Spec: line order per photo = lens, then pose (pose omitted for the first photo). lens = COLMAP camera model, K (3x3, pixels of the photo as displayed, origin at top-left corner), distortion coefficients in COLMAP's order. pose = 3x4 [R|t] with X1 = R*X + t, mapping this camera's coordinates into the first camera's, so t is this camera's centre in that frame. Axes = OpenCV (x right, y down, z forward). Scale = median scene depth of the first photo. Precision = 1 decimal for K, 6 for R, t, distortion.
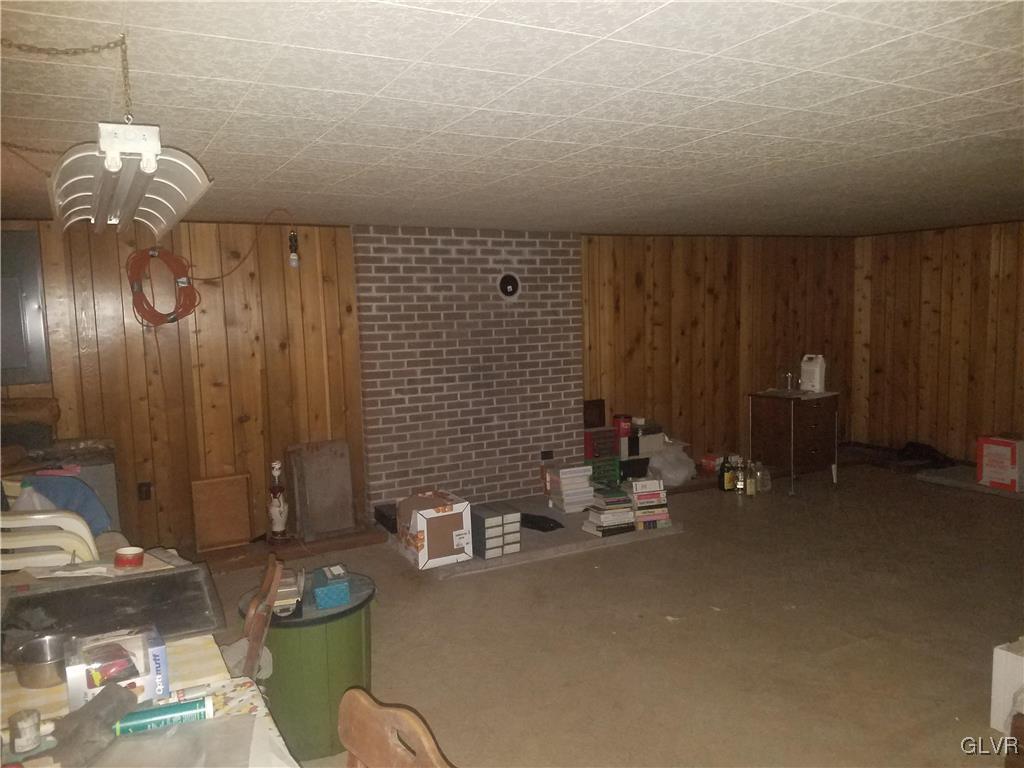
lens RADIAL K [[830.0, 0, 502.1], [0, 830.0, 390.8], [0, 0, 1]] dist [0.211001, -0.363560]
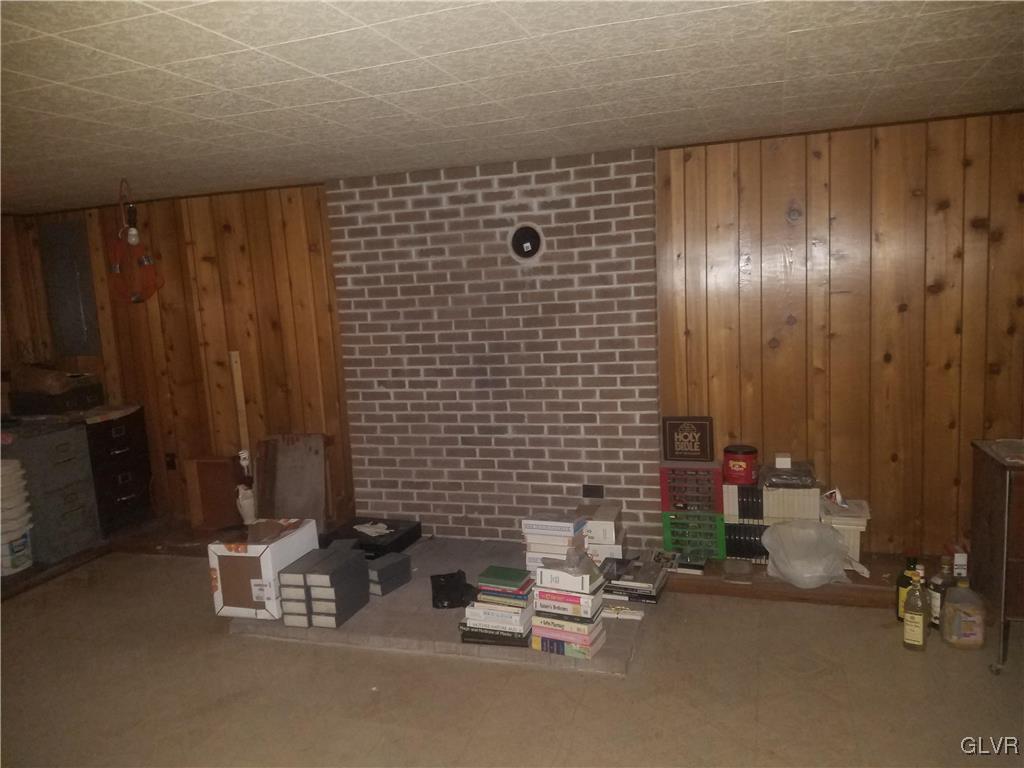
lens RADIAL K [[830.0, 0, 502.1], [0, 830.0, 390.8], [0, 0, 1]] dist [0.211001, -0.363560]
pose [[0.651585, 0.096468, -0.752417, 0.546561], [-0.029680, 0.994364, 0.101786, -0.076163], [0.757995, -0.043991, 0.650775, 0.544491]]
